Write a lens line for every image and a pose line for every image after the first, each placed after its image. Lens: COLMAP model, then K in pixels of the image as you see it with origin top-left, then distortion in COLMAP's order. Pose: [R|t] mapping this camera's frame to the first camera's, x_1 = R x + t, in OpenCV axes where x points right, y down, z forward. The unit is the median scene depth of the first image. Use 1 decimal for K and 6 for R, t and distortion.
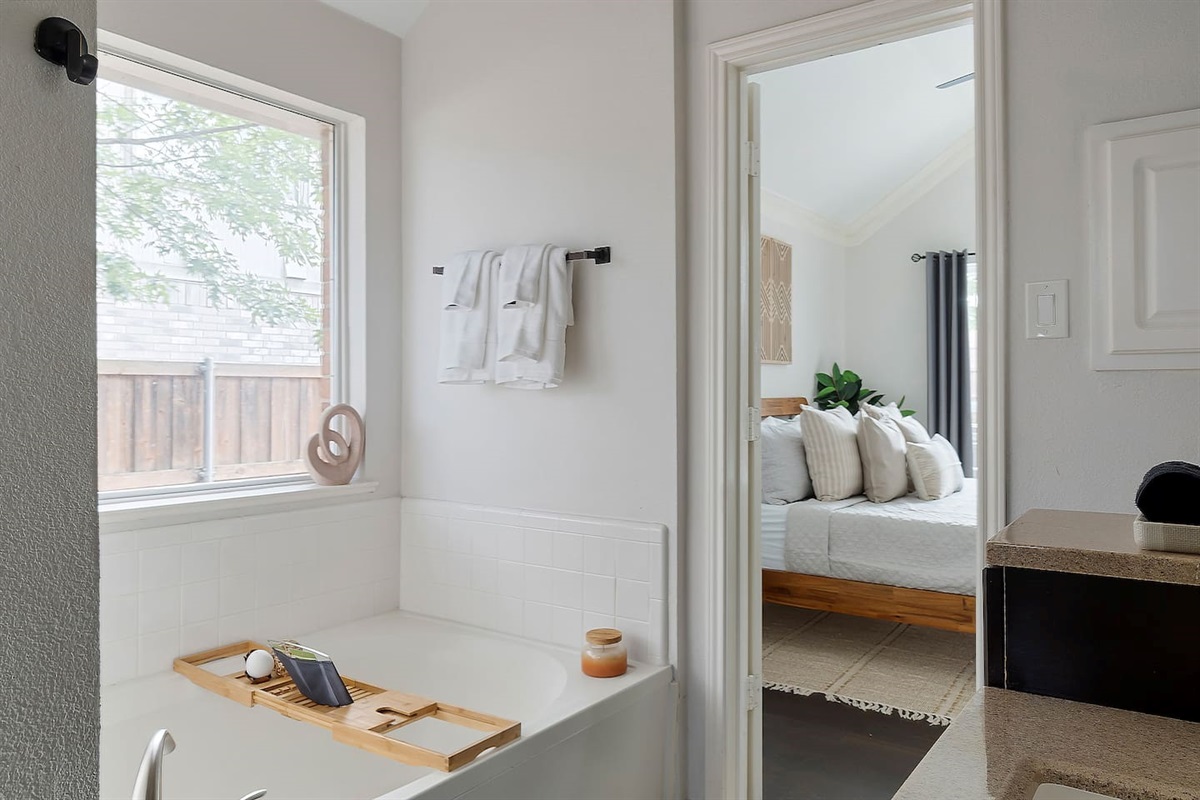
lens RADIAL K [[862.5, 0, 603.3], [0, 862.5, 393.7], [0, 0, 1]] dist [0.007479, -0.003402]
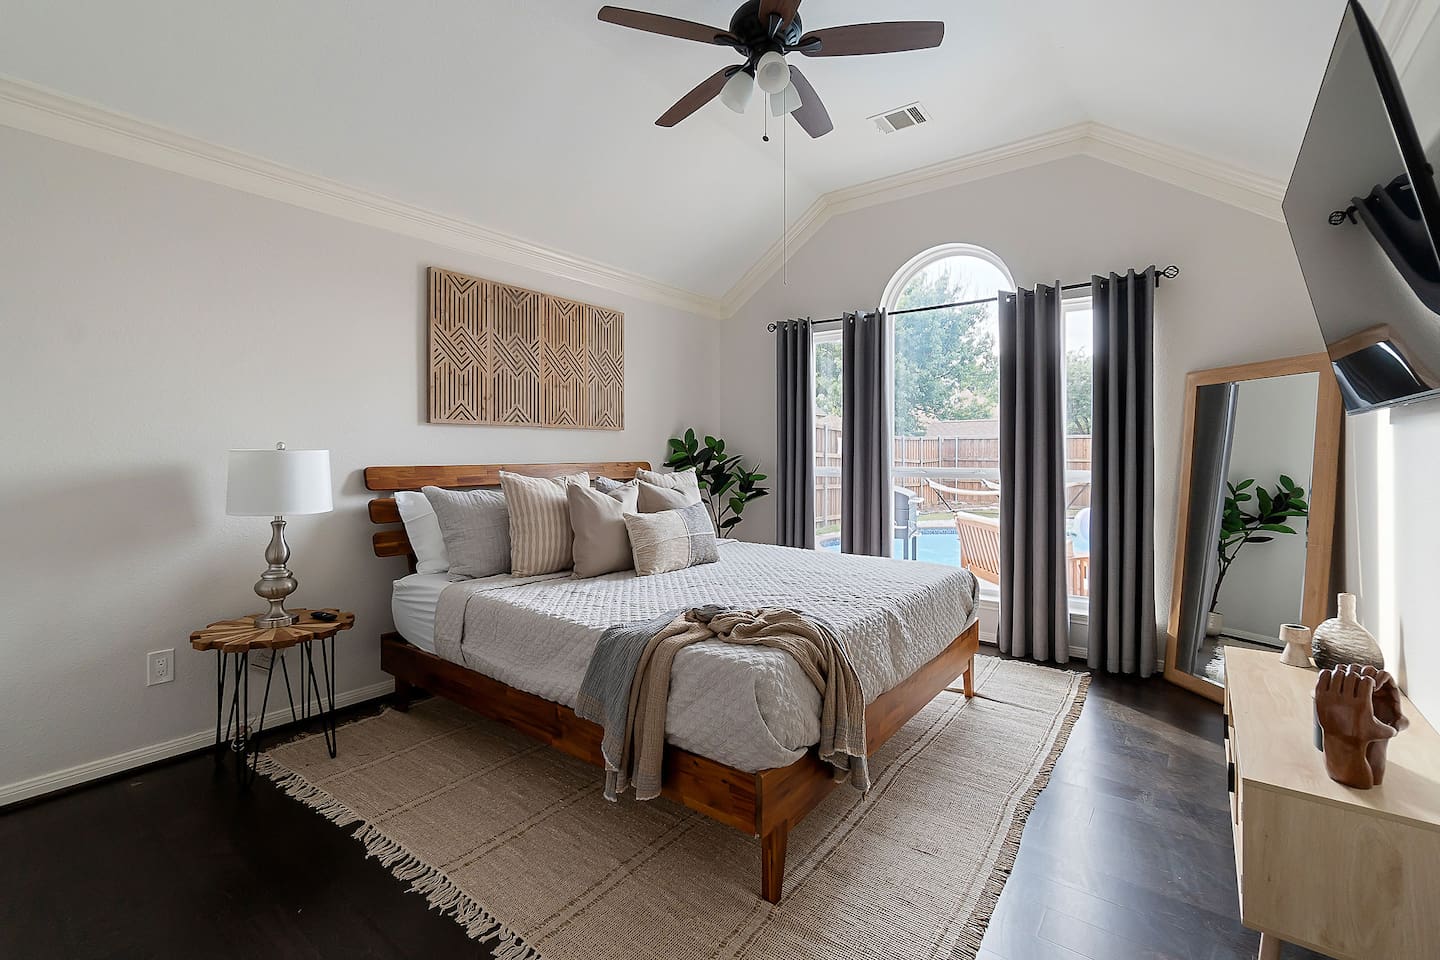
lens RADIAL K [[647.9, 0, 711.4], [0, 647.9, 455.8], [0, 0, 1]] dist [-0.004556, 0.000489]
pose [[0.997810, 0.004233, -0.066012, 0.502360], [-0.004374, 0.999988, -0.001995, -0.003193], [0.066003, 0.002280, 0.997817, 0.324676]]
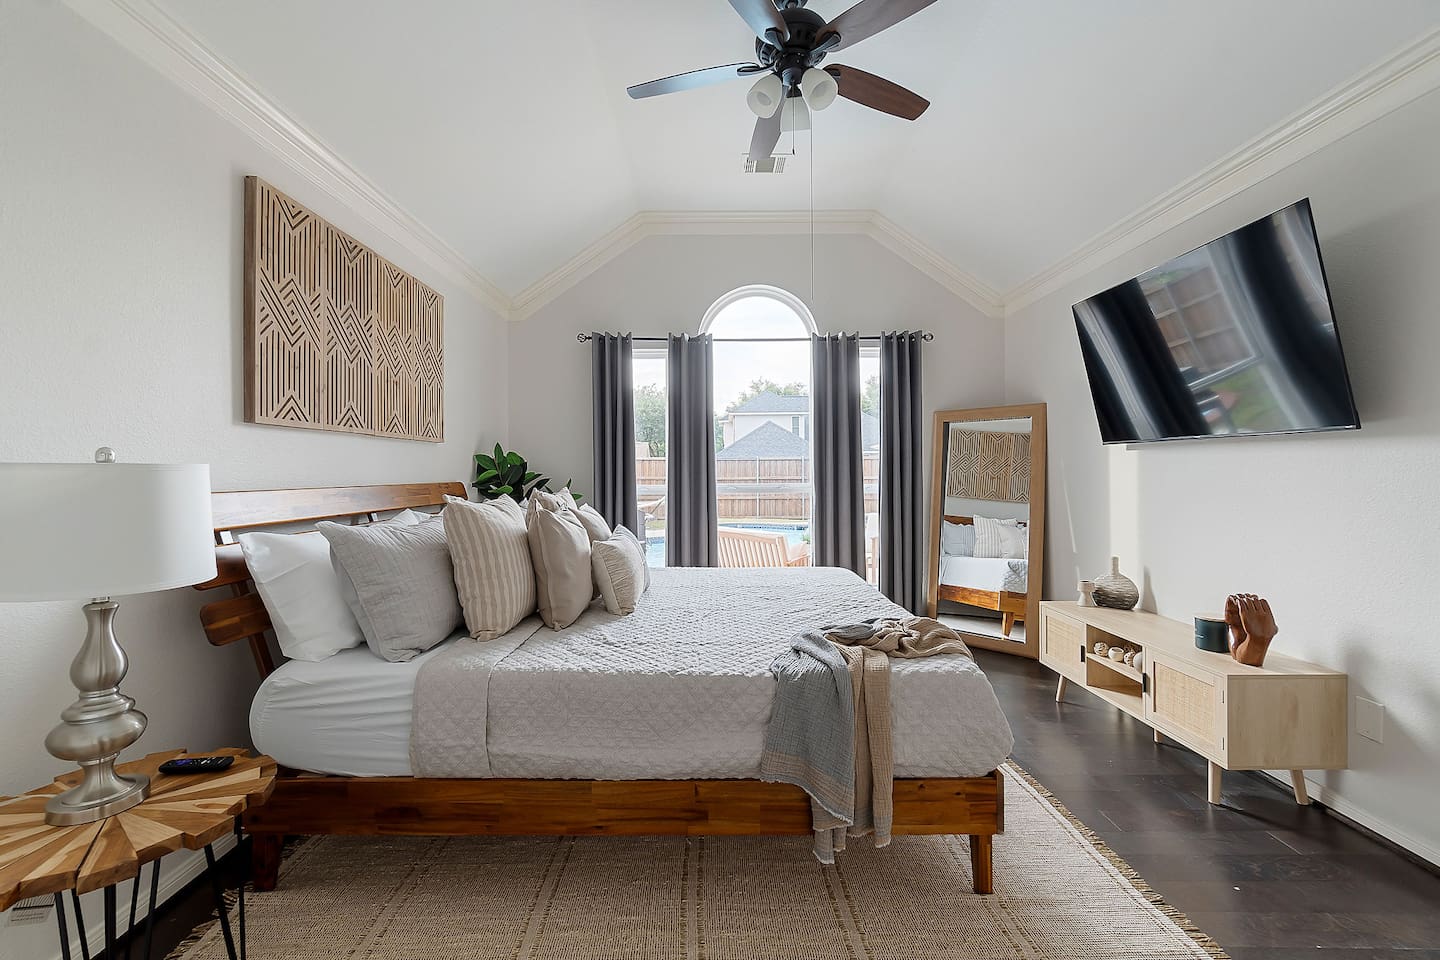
lens RADIAL K [[620.3, 0, 713.2], [0, 620.3, 472.9], [0, 0, 1]] dist [-0.002684, 0.000503]
pose [[0.826995, -0.000800, 0.562208, 0.133239], [0.004673, 0.999974, -0.005450, -0.000539], [-0.562189, 0.007135, 0.826978, 0.495271]]
